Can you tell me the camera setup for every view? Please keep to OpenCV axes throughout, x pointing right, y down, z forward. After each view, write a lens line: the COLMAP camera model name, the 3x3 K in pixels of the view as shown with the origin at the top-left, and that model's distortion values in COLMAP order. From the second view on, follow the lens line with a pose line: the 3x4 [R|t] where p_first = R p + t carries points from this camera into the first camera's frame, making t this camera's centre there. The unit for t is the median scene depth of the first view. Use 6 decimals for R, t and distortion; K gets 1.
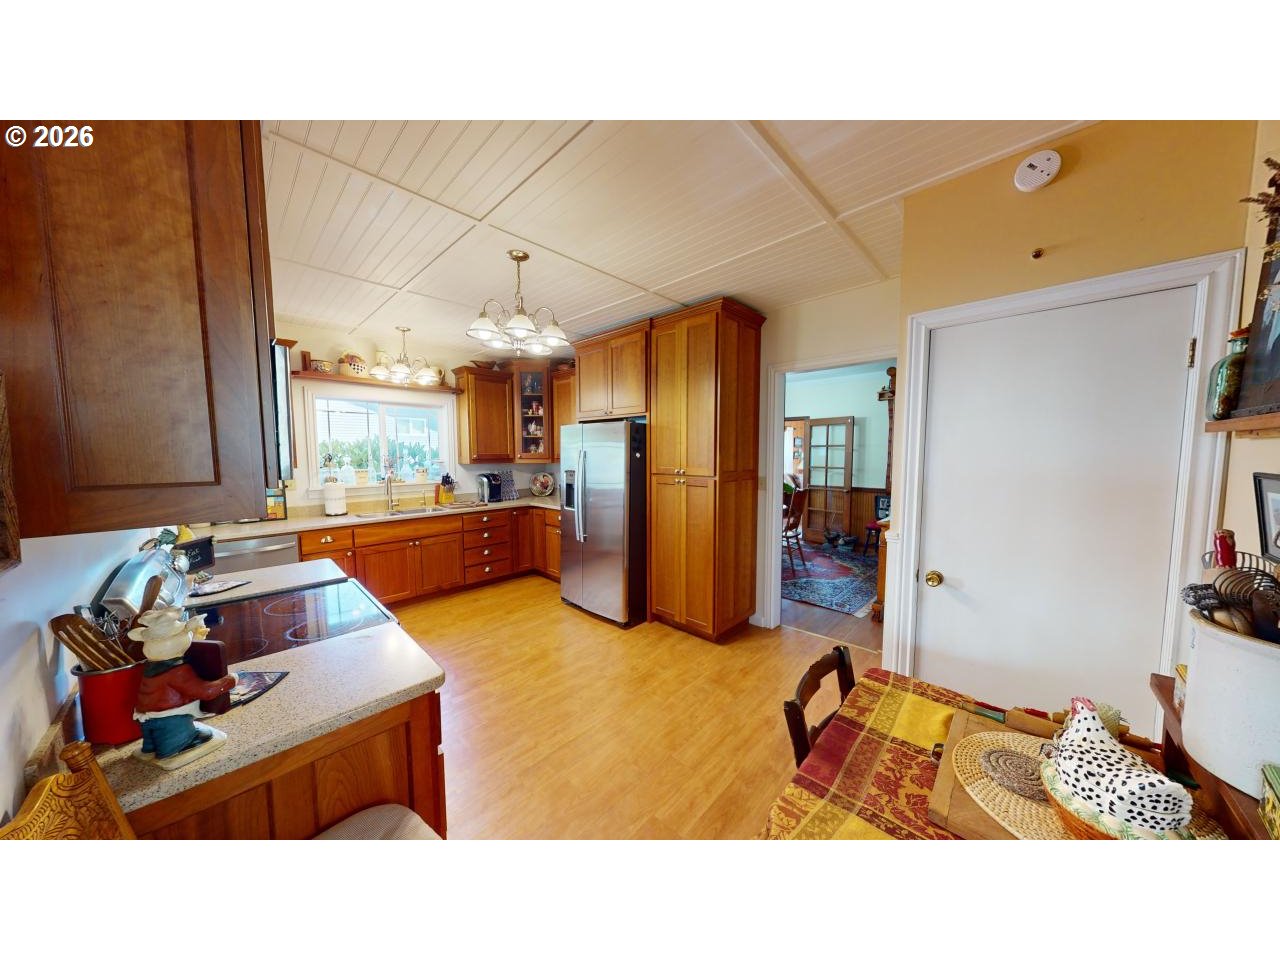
lens RADIAL K [[396.6, 0, 640.0], [0, 396.6, 480.0], [0, 0, 1]] dist [-0.000095, 0.000000]
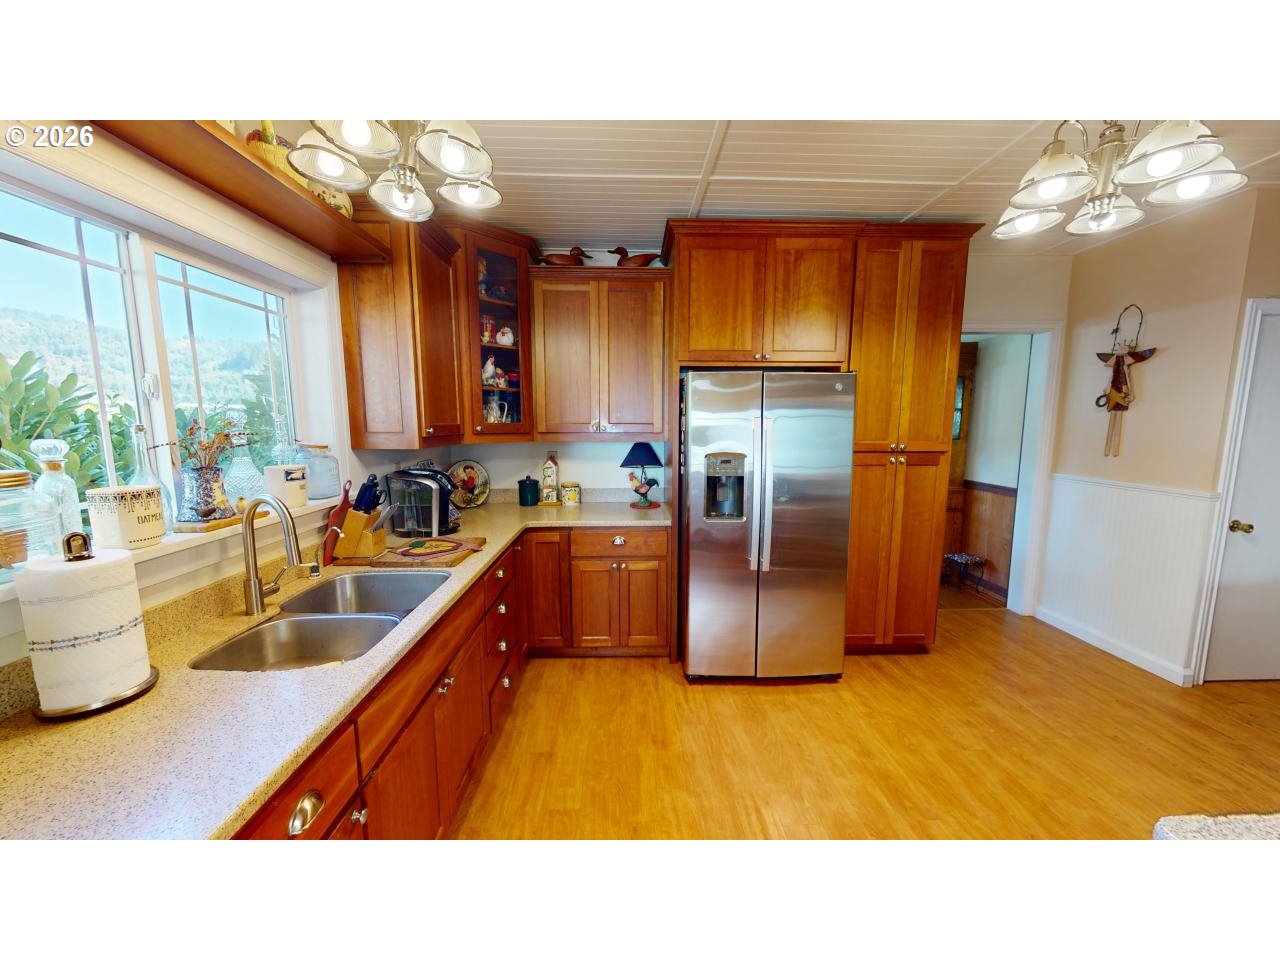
lens RADIAL K [[479.2, 0, 640.0], [0, 479.2, 480.0], [0, 0, 1]] dist [0.014153, -0.000027]
pose [[0.703655, -0.086641, 0.705240, -0.773543], [0.048751, 0.996086, 0.073731, -0.043699], [-0.708867, -0.017500, 0.705125, 0.614957]]
